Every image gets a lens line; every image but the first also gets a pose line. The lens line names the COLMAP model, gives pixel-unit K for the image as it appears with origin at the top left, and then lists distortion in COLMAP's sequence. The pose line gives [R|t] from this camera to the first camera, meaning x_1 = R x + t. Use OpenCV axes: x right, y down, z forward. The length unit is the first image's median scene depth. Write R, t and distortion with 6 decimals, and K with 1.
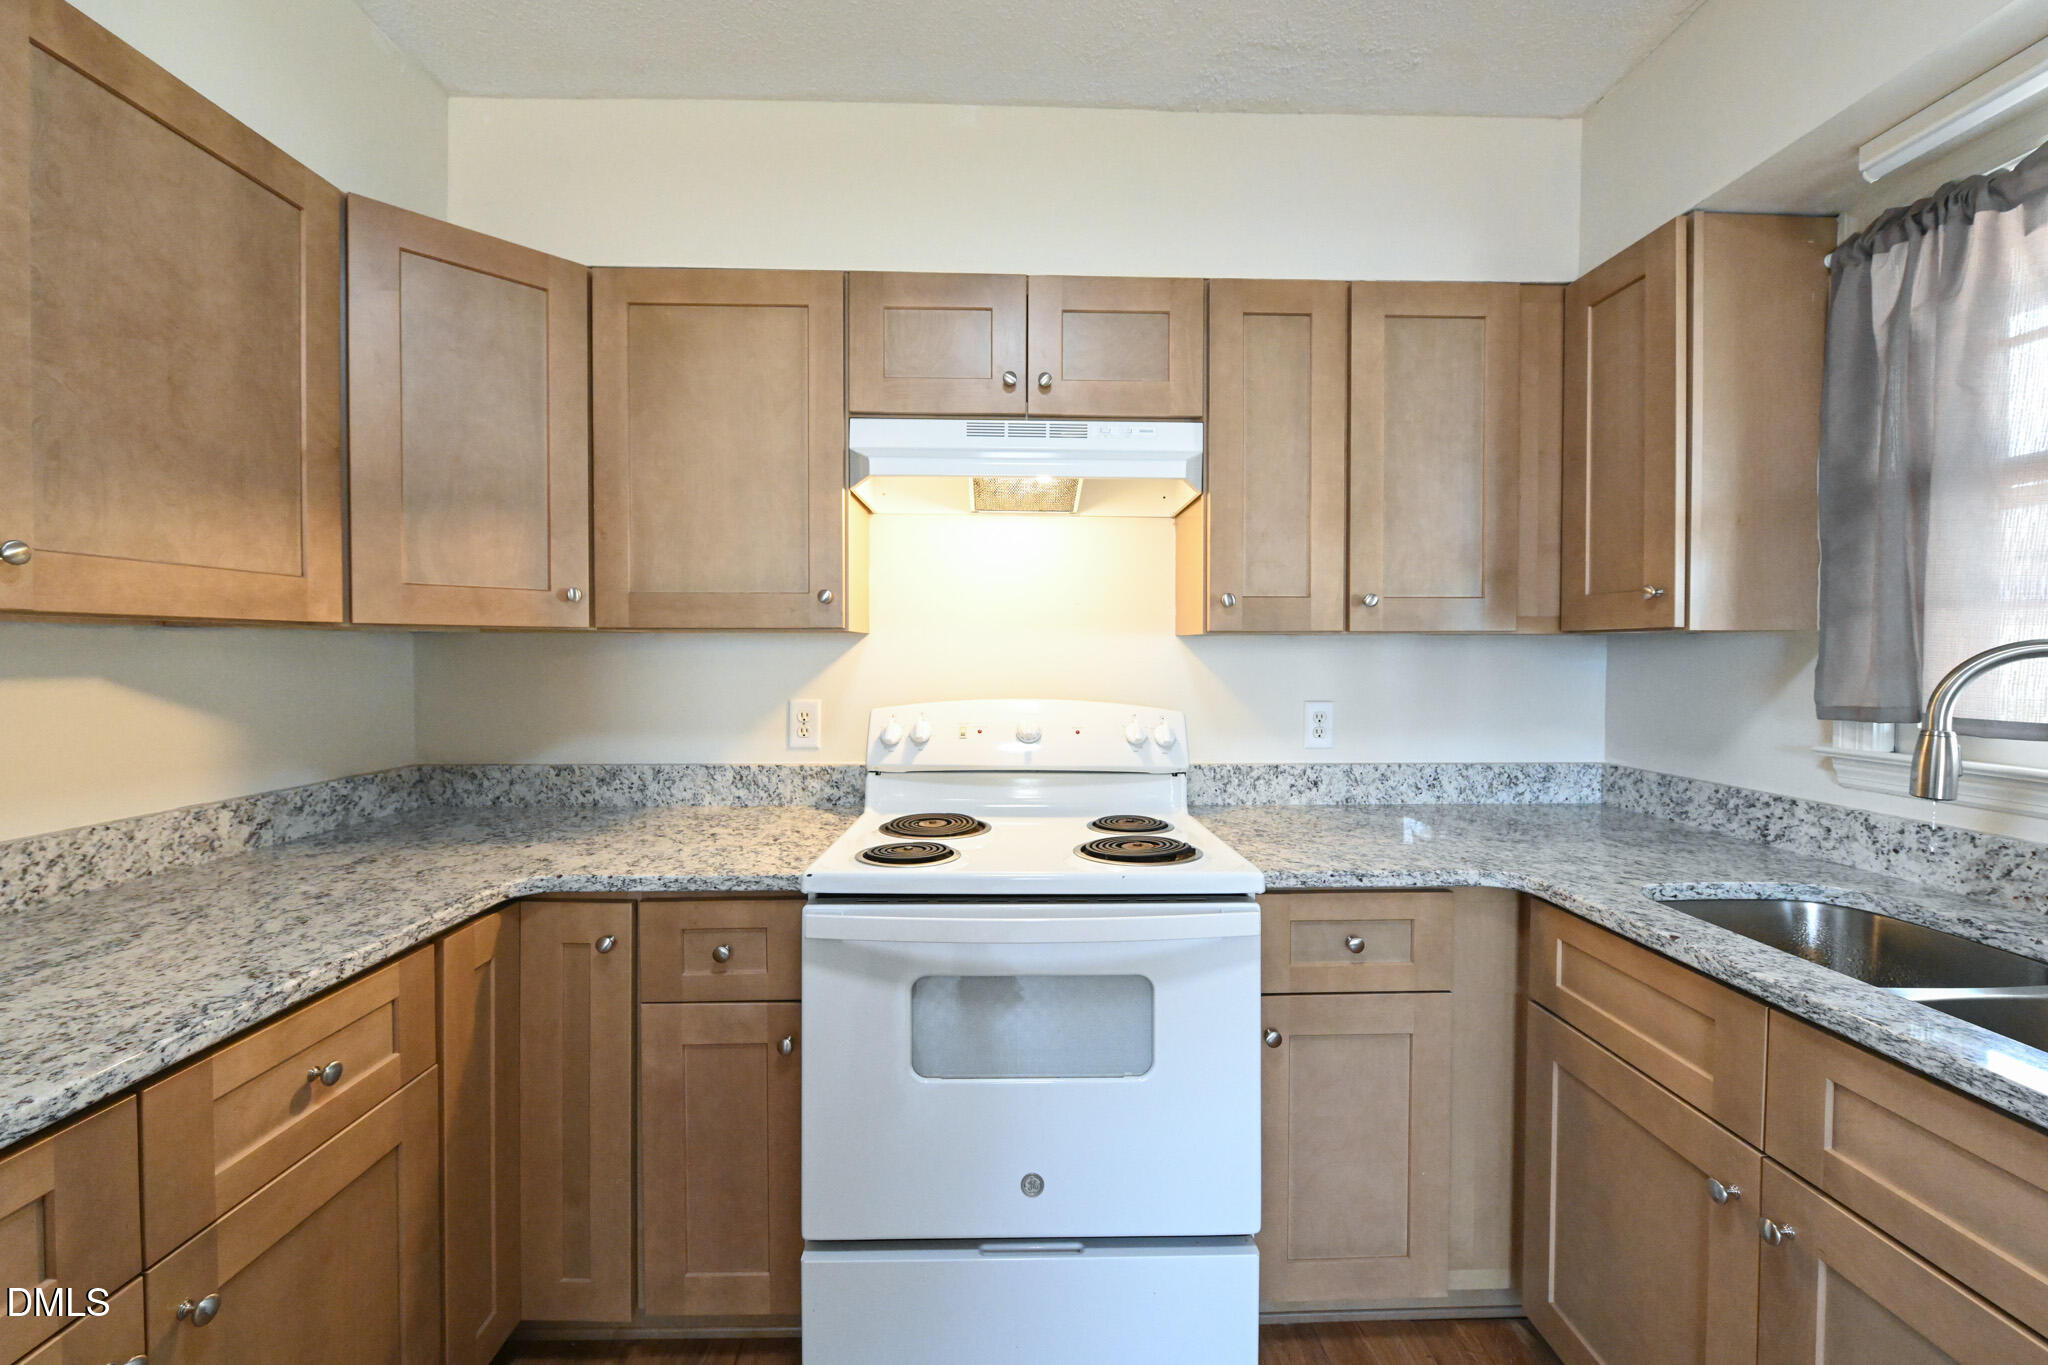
lens RADIAL K [[807.7, 0, 1025.5], [0, 807.7, 665.7], [0, 0, 1]] dist [-0.007971, -0.000482]
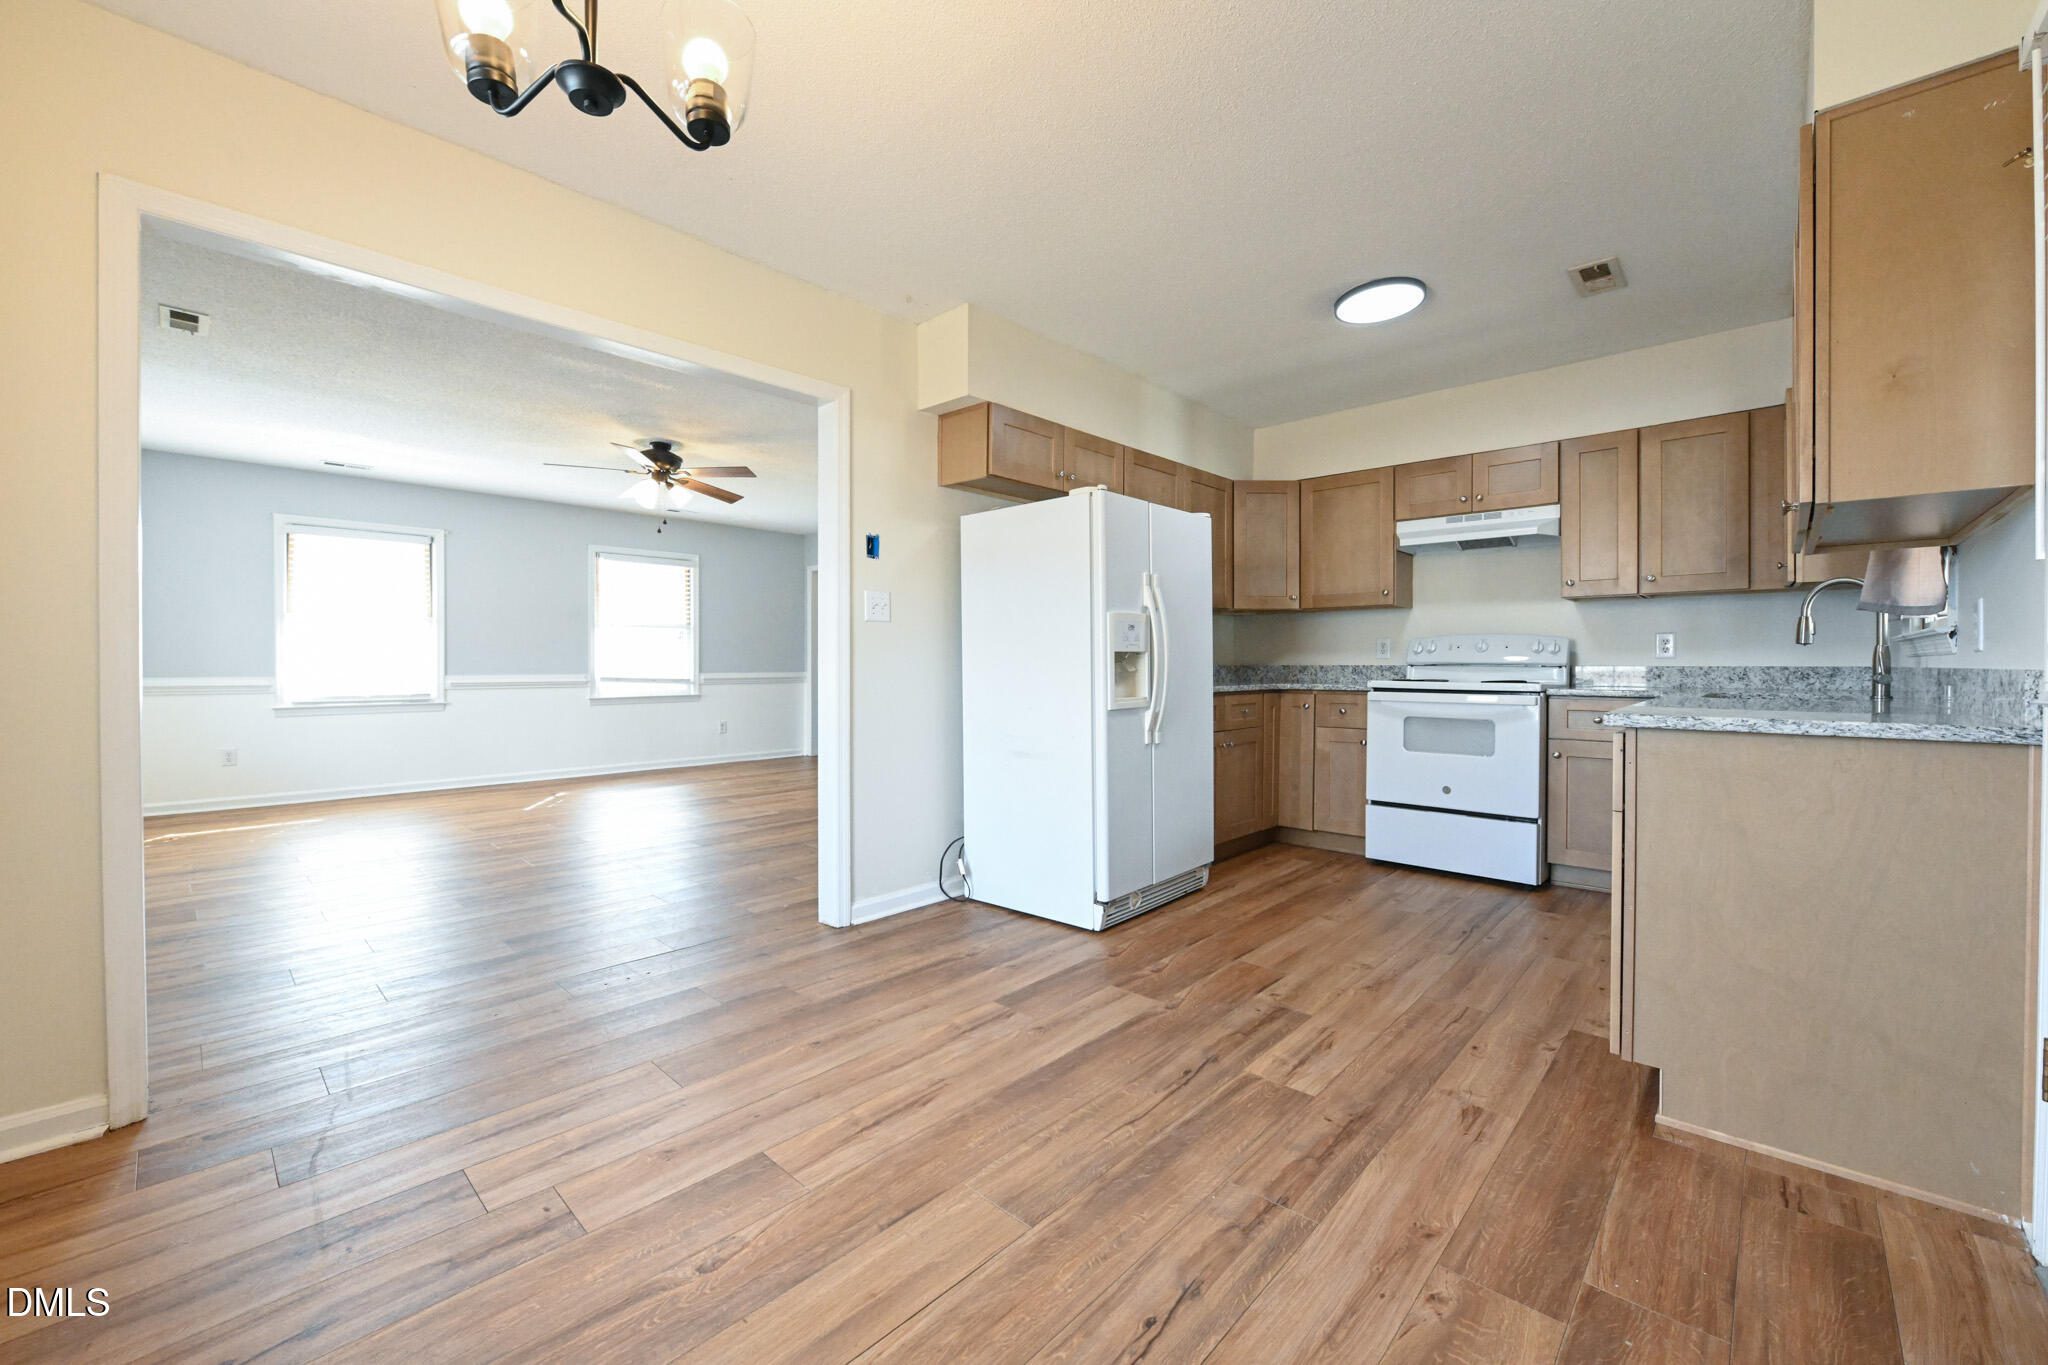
lens RADIAL K [[807.7, 0, 1025.5], [0, 807.7, 665.7], [0, 0, 1]] dist [-0.007971, -0.000482]
pose [[0.713094, 0.001693, -0.701067, 0.746408], [-0.012001, 0.999880, -0.009792, 0.189798], [0.700966, 0.015396, 0.713029, -1.660139]]
